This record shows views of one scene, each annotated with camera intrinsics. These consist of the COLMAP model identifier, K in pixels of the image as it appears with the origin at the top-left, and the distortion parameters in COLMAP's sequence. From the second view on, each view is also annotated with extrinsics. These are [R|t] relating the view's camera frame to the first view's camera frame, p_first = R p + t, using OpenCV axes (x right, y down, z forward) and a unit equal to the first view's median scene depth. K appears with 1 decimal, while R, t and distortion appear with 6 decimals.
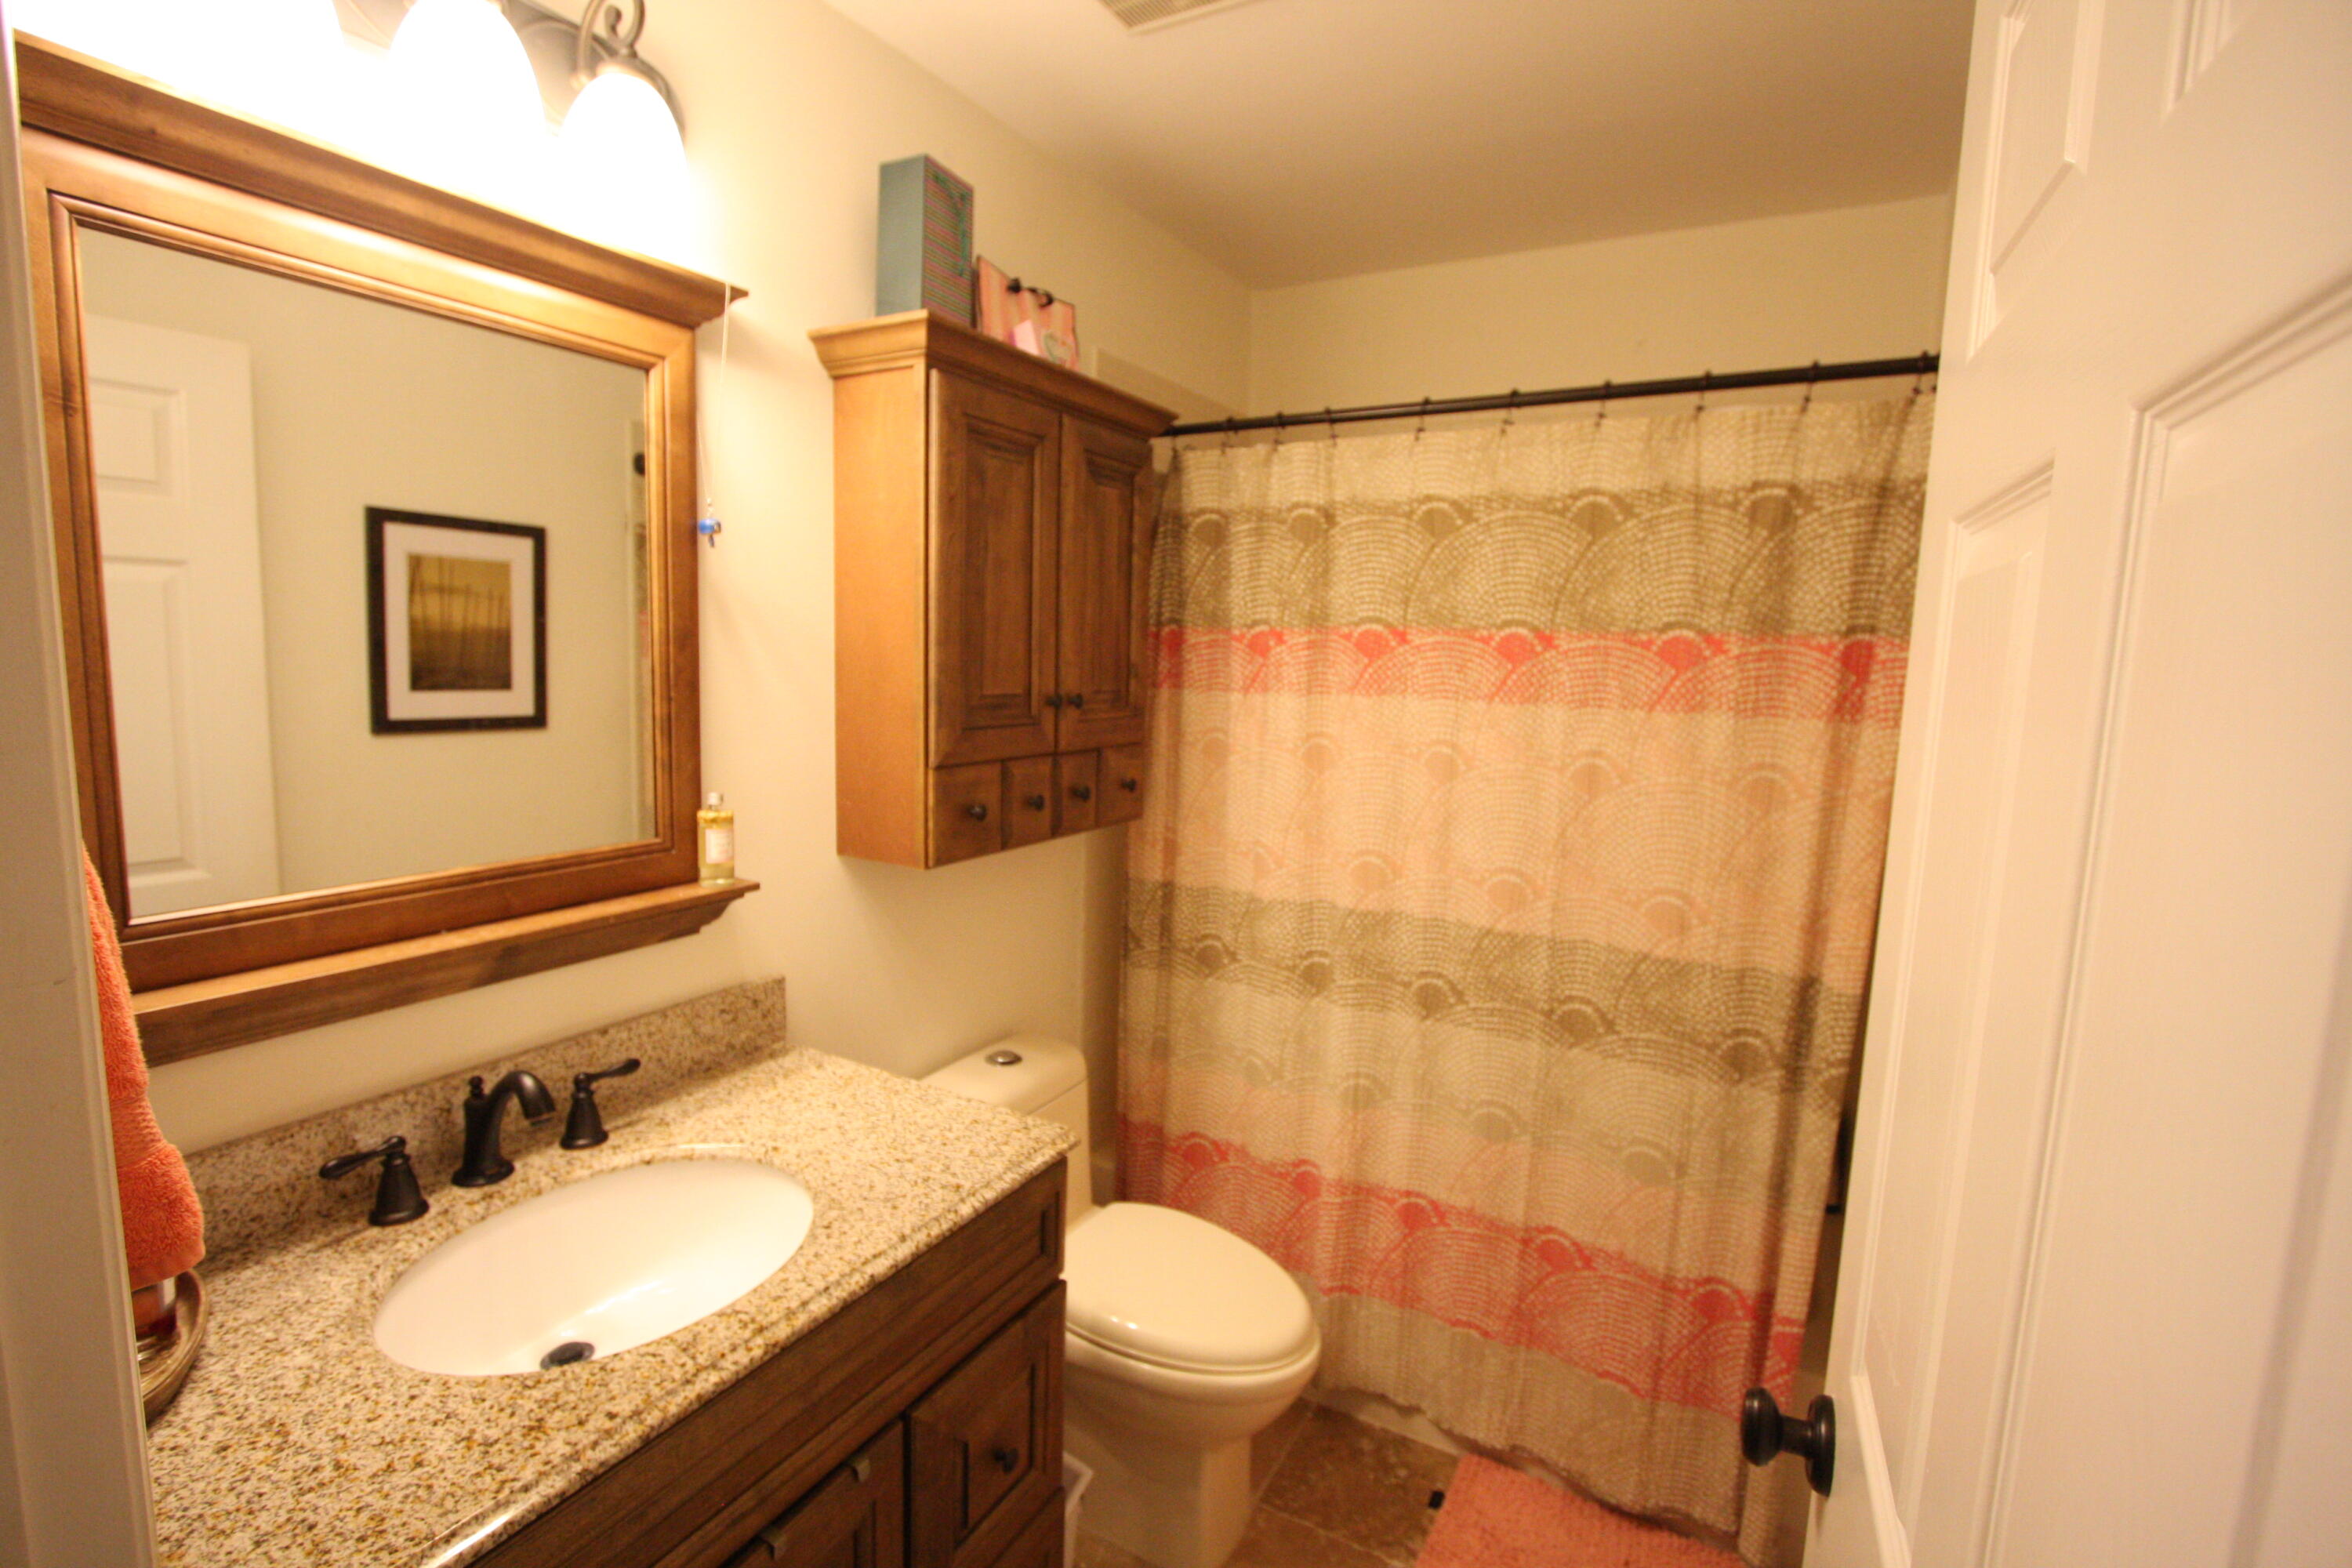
lens RADIAL K [[1084.7, 0, 1172.5], [0, 1084.7, 778.6], [0, 0, 1]] dist [-0.015885, 0.000863]
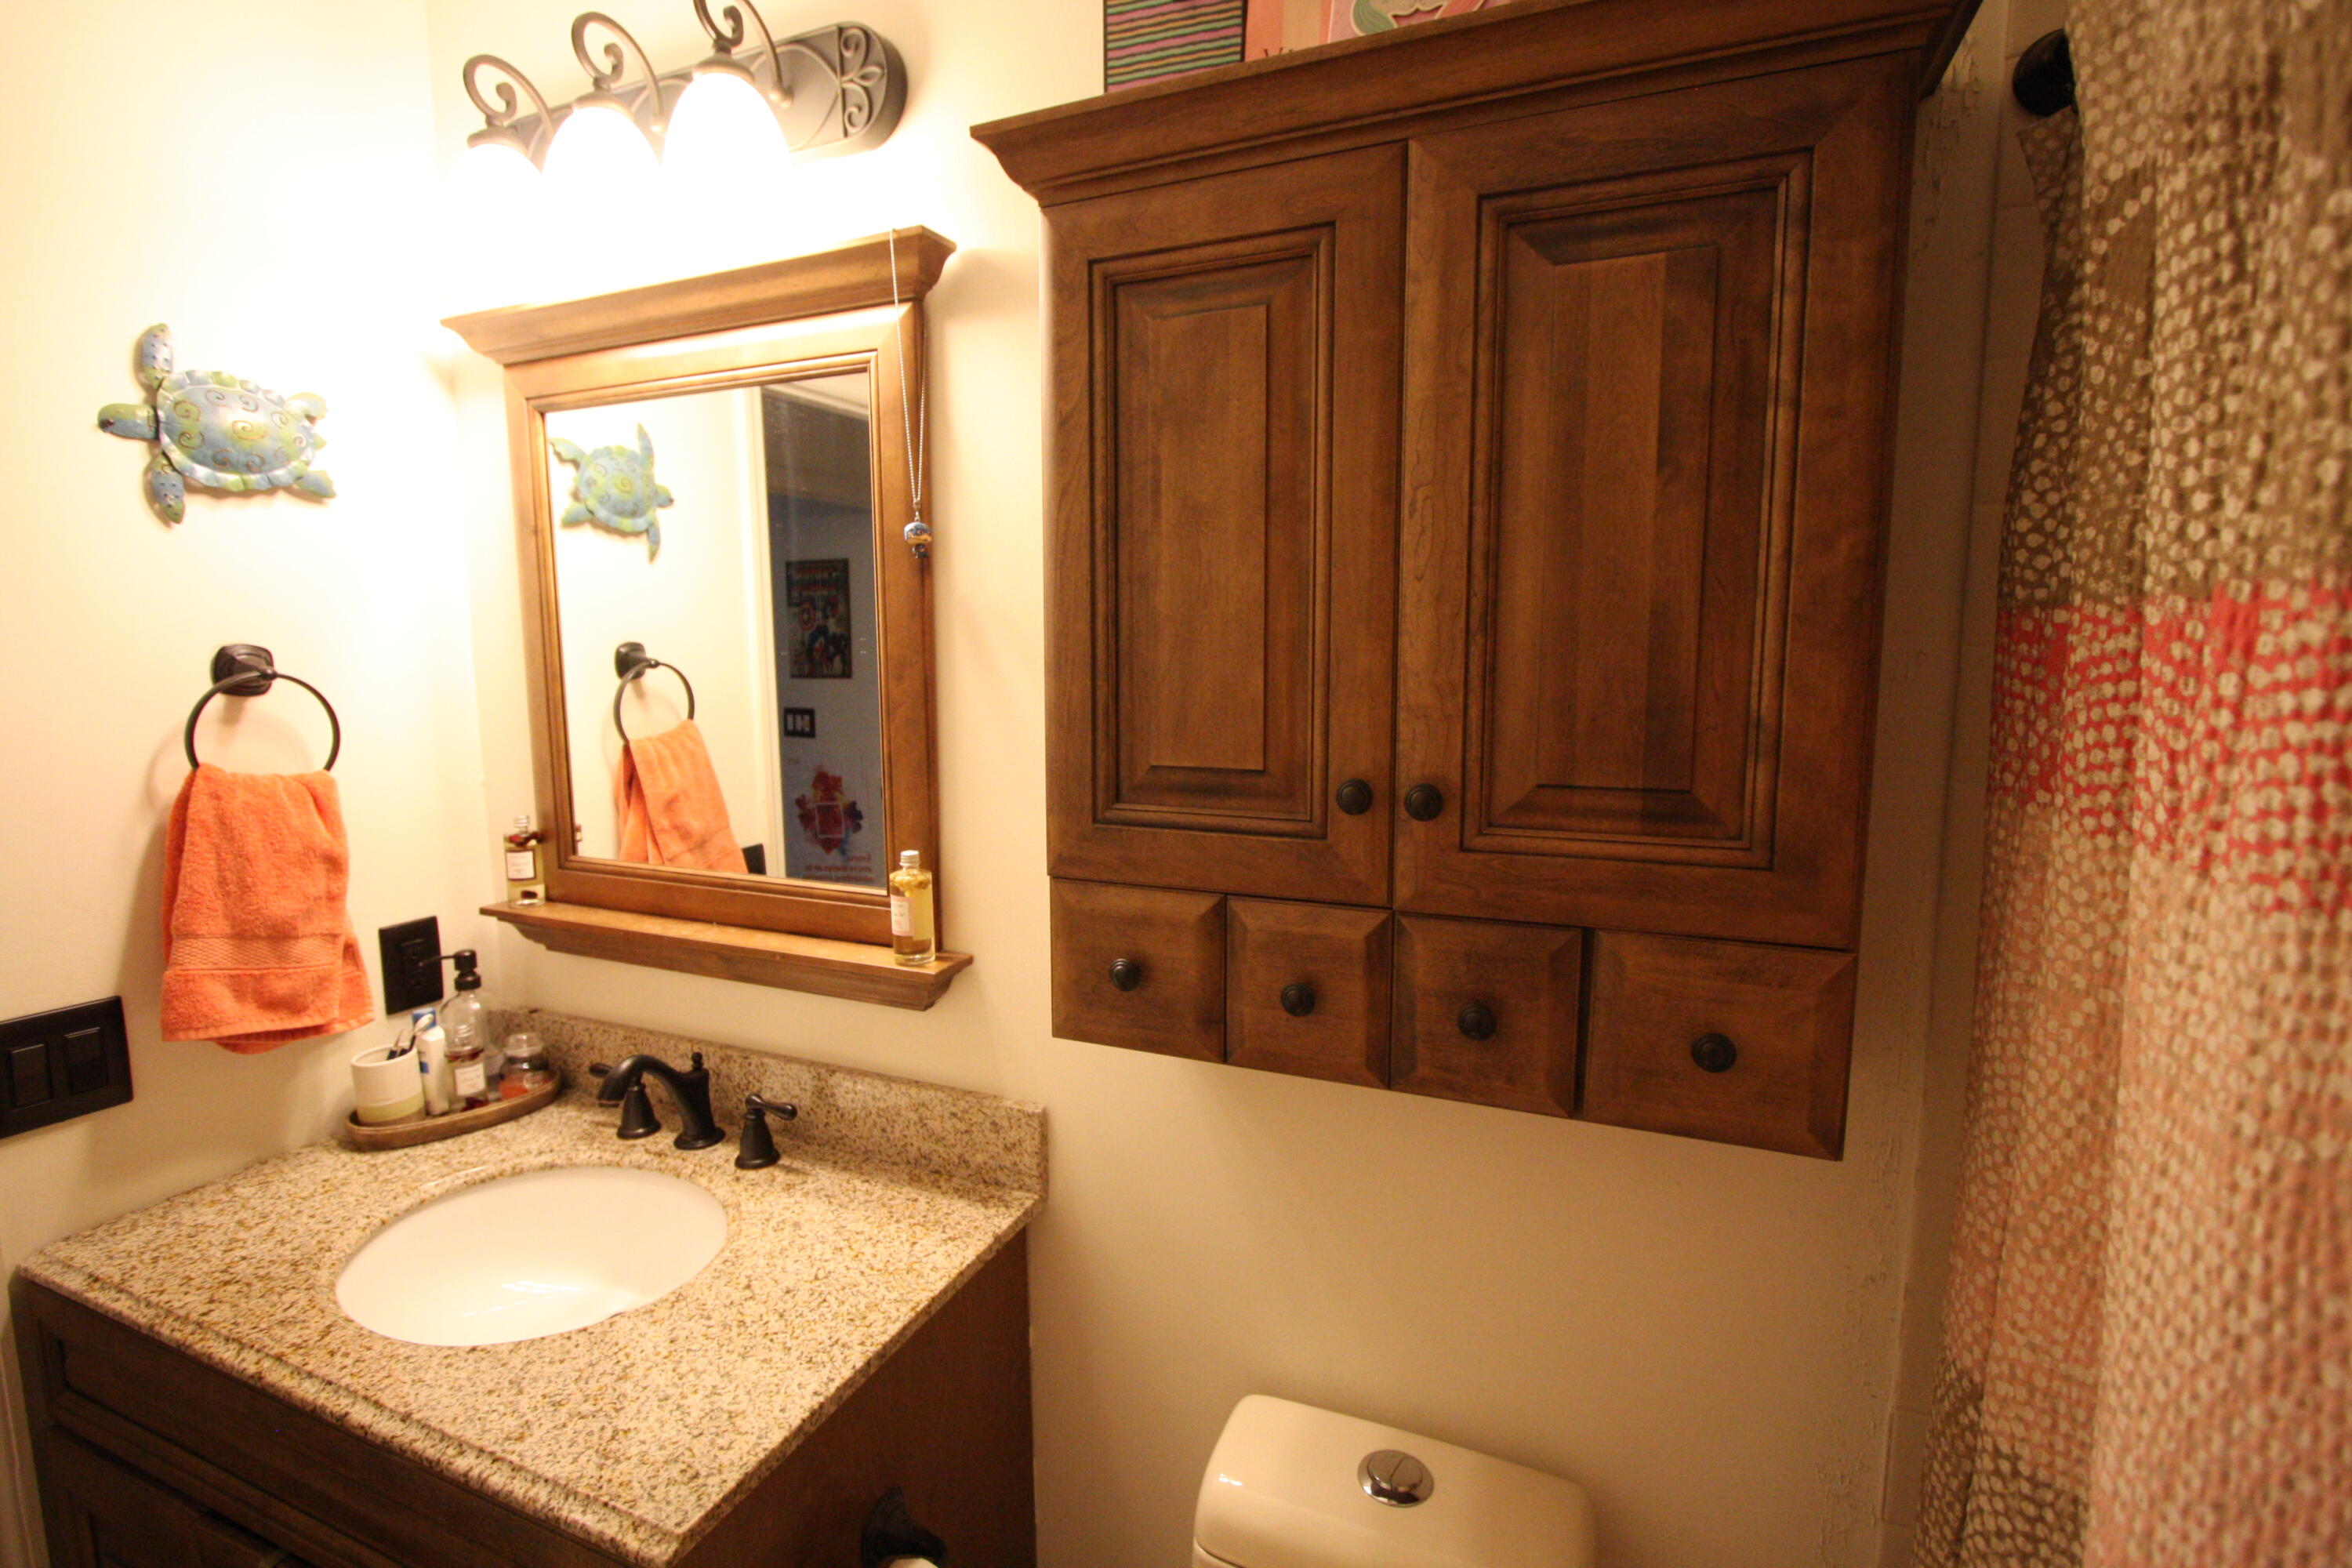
lens RADIAL K [[1084.7, 0, 1176.3], [0, 1084.7, 785.4], [0, 0, 1]] dist [-0.015885, 0.000863]
pose [[0.096440, 0.093079, -0.990977, 0.464337], [-0.112958, 0.990209, 0.082014, -0.142967], [0.988908, 0.104030, 0.106010, 1.205465]]
